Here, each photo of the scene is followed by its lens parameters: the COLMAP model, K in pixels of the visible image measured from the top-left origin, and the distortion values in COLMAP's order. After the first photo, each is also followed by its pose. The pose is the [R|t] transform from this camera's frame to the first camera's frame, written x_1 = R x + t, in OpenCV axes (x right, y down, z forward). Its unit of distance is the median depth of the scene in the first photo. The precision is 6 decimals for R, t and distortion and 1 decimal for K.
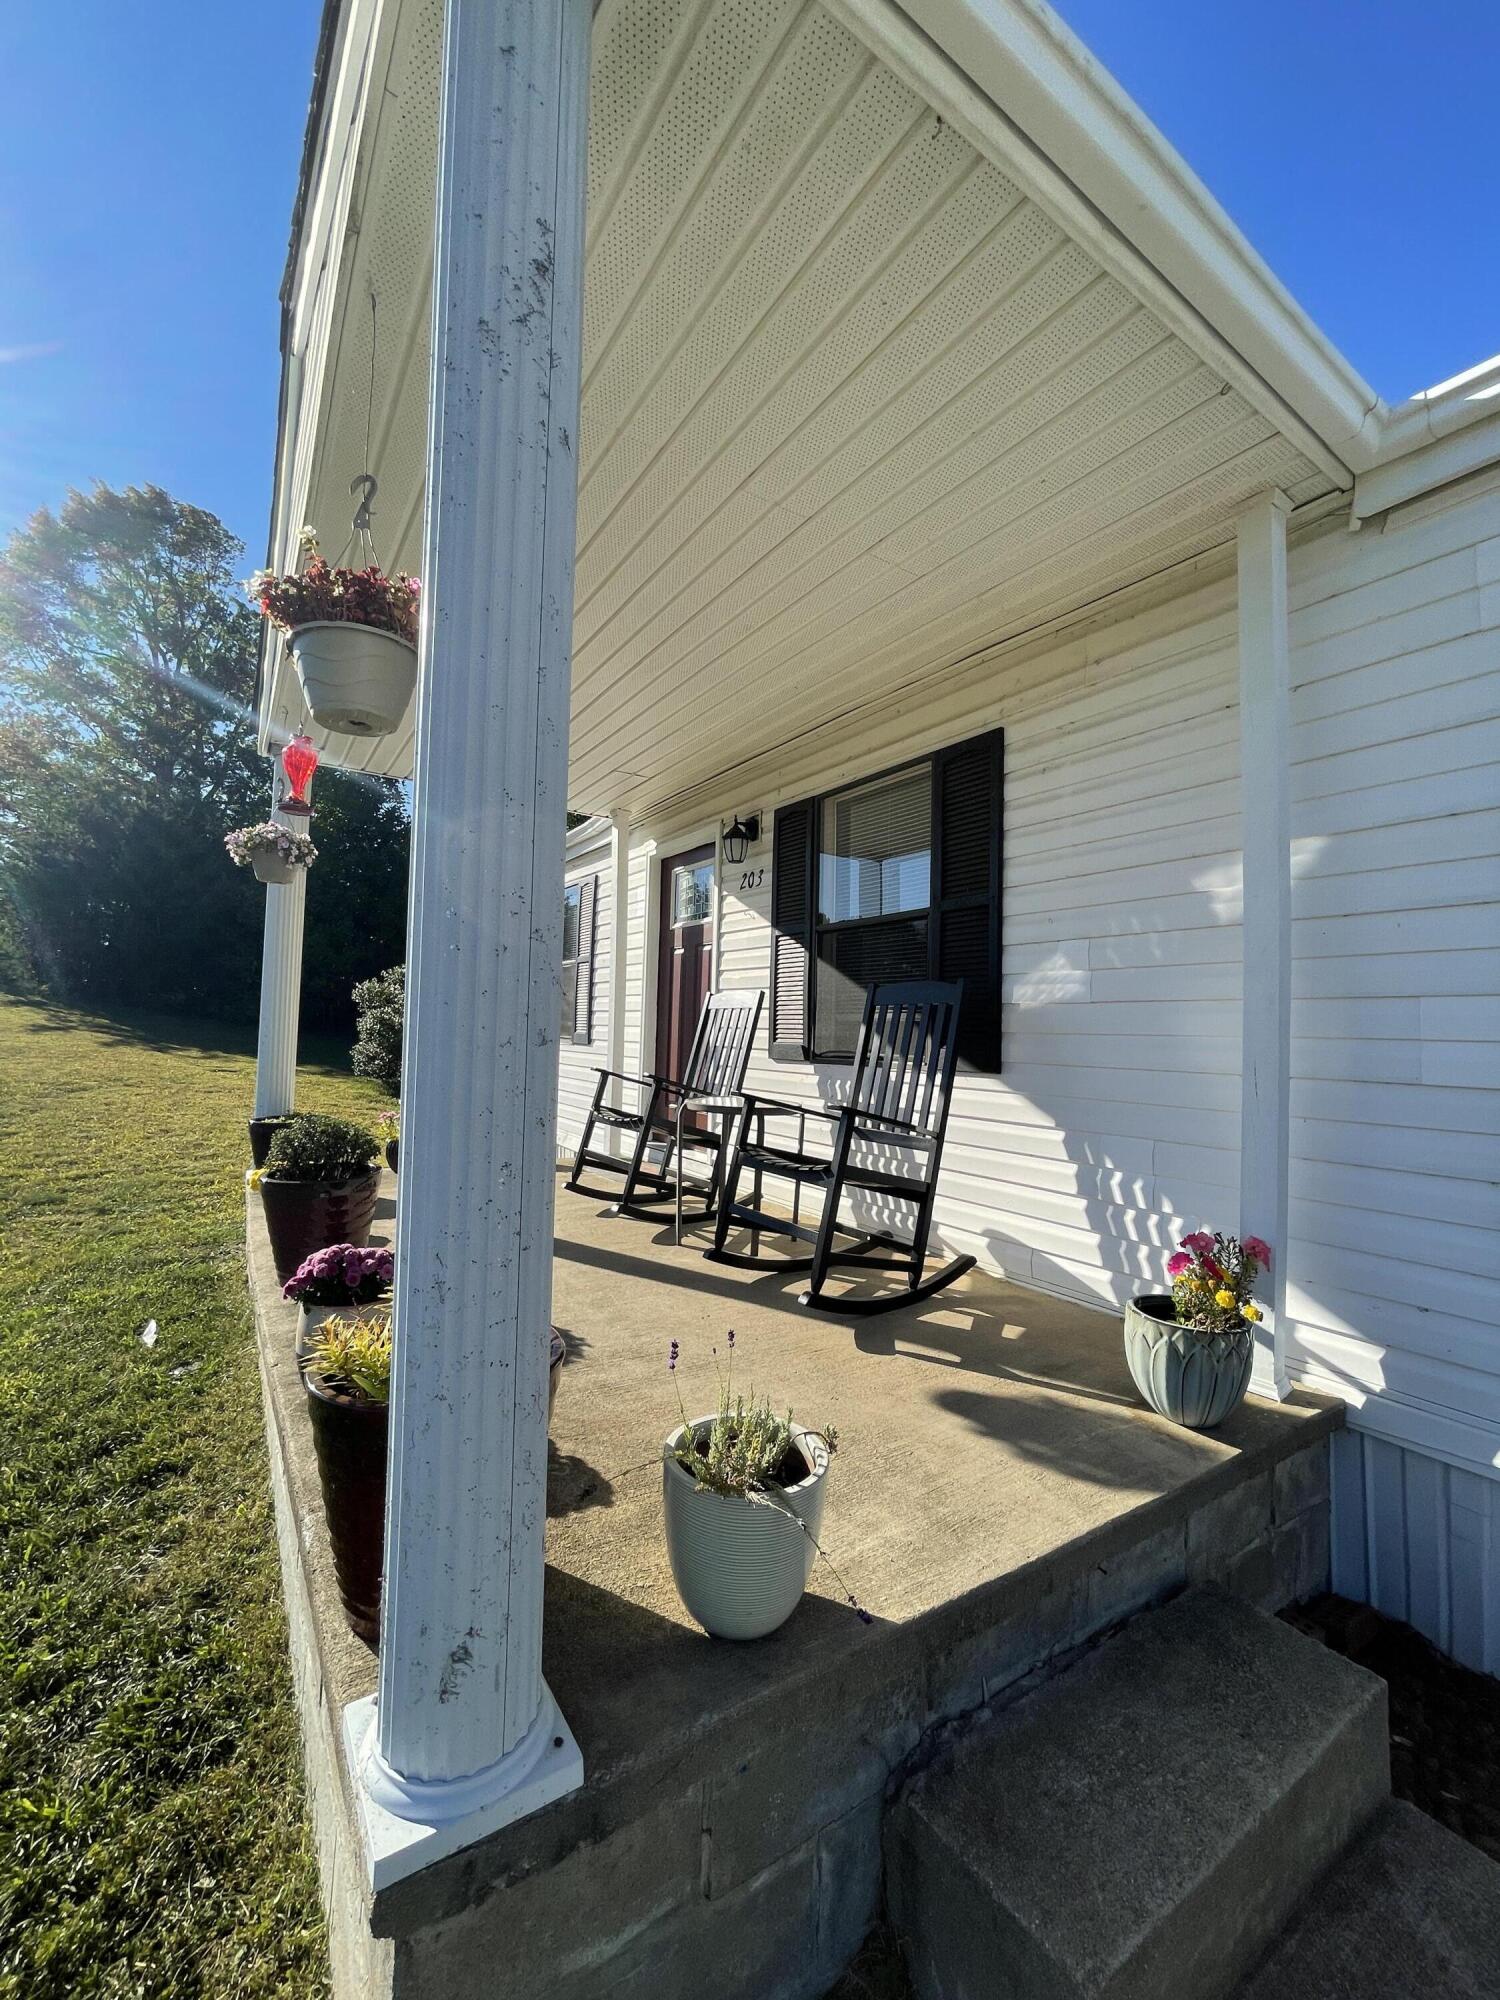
lens RADIAL K [[812.4, 0, 750.0], [0, 812.4, 1000.0], [0, 0, 1]] dist [-0.002246, -0.000567]
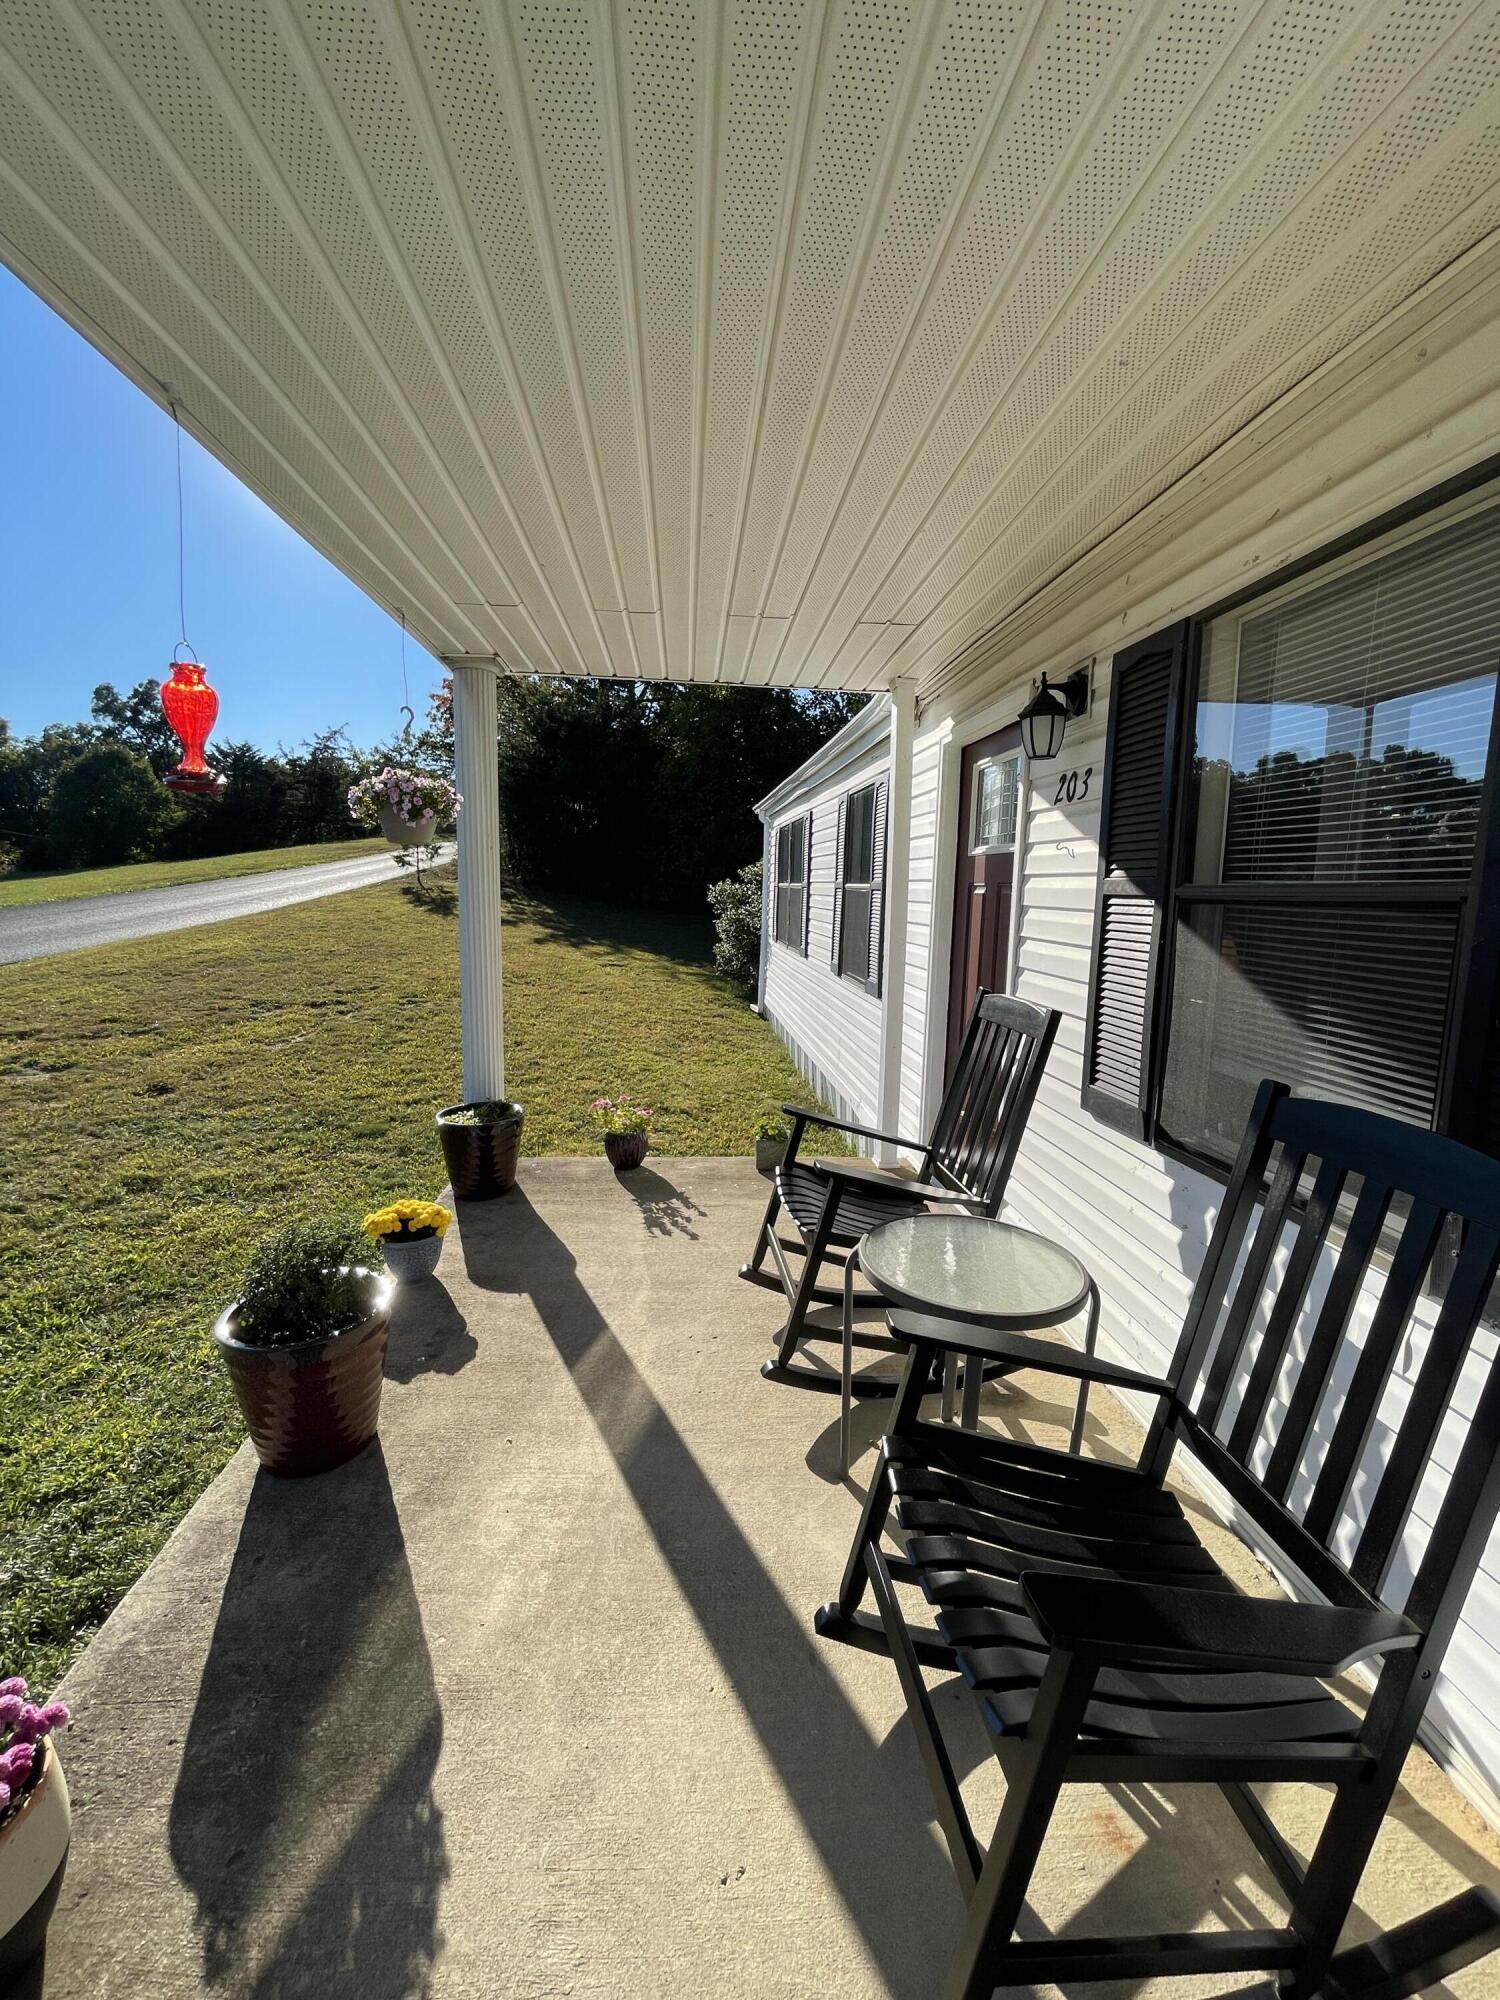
lens RADIAL K [[812.4, 0, 750.0], [0, 812.4, 1000.0], [0, 0, 1]] dist [-0.002246, -0.000567]
pose [[0.882844, 0.055531, -0.466372, 0.120588], [0.019476, 0.987803, 0.154485, -0.144683], [0.469262, -0.145470, 0.870995, 0.582545]]
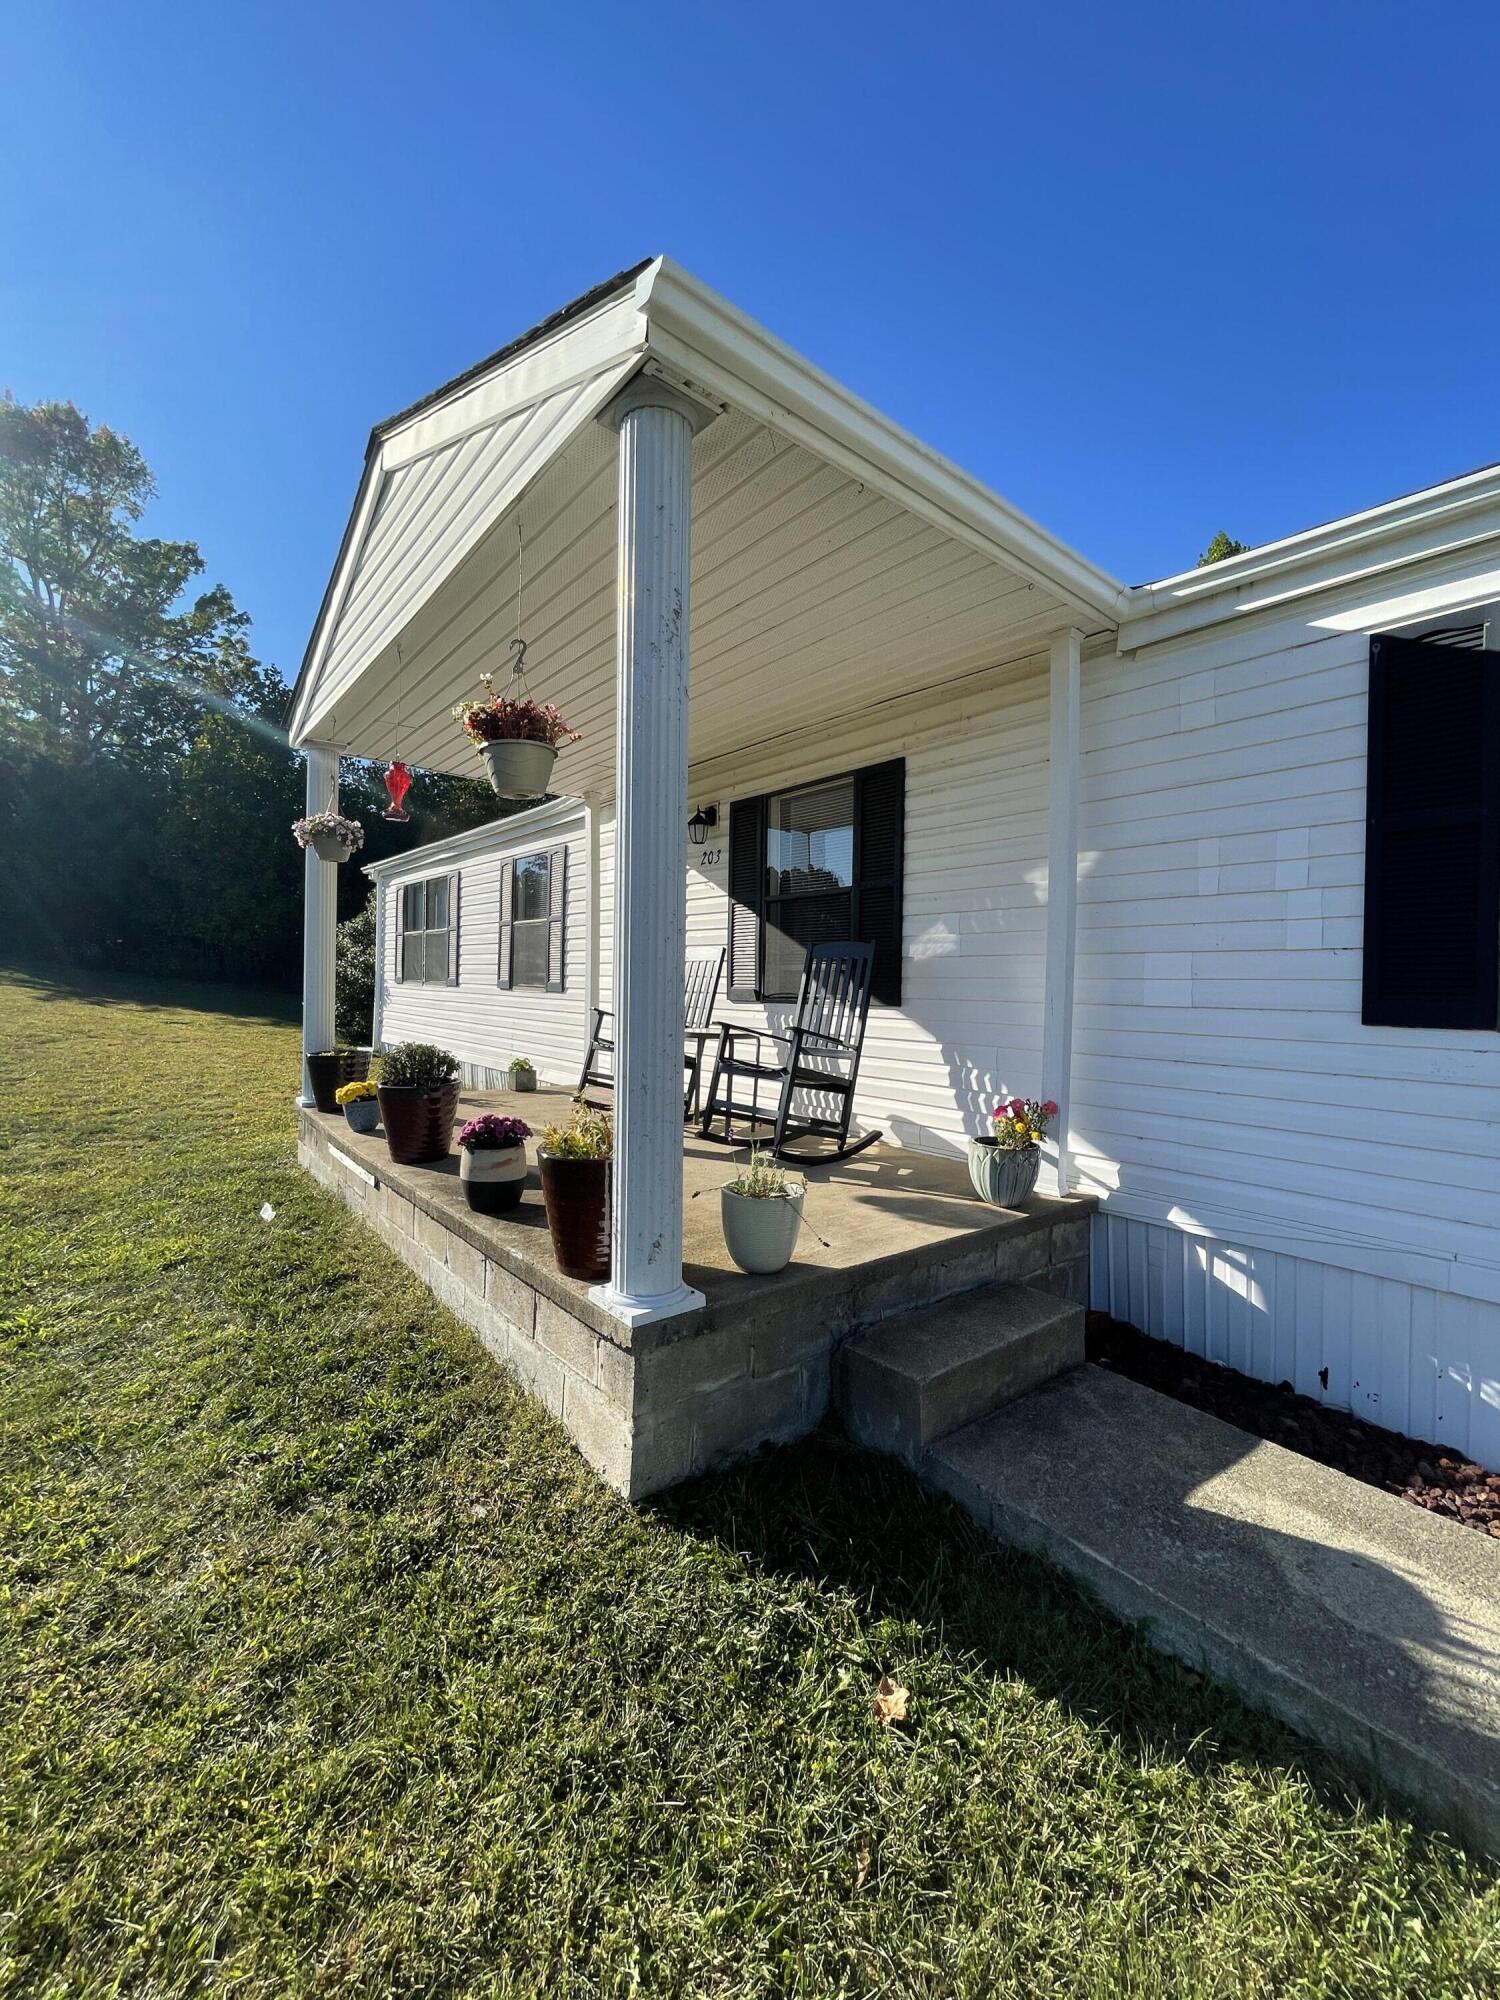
lens RADIAL K [[812.4, 0, 750.0], [0, 812.4, 1000.0], [0, 0, 1]] dist [-0.002246, -0.000567]
pose [[0.995108, -0.010210, 0.098269, -0.098763], [0.004181, 0.998106, 0.061368, -0.009436], [-0.098709, -0.060657, 0.993266, -0.406819]]
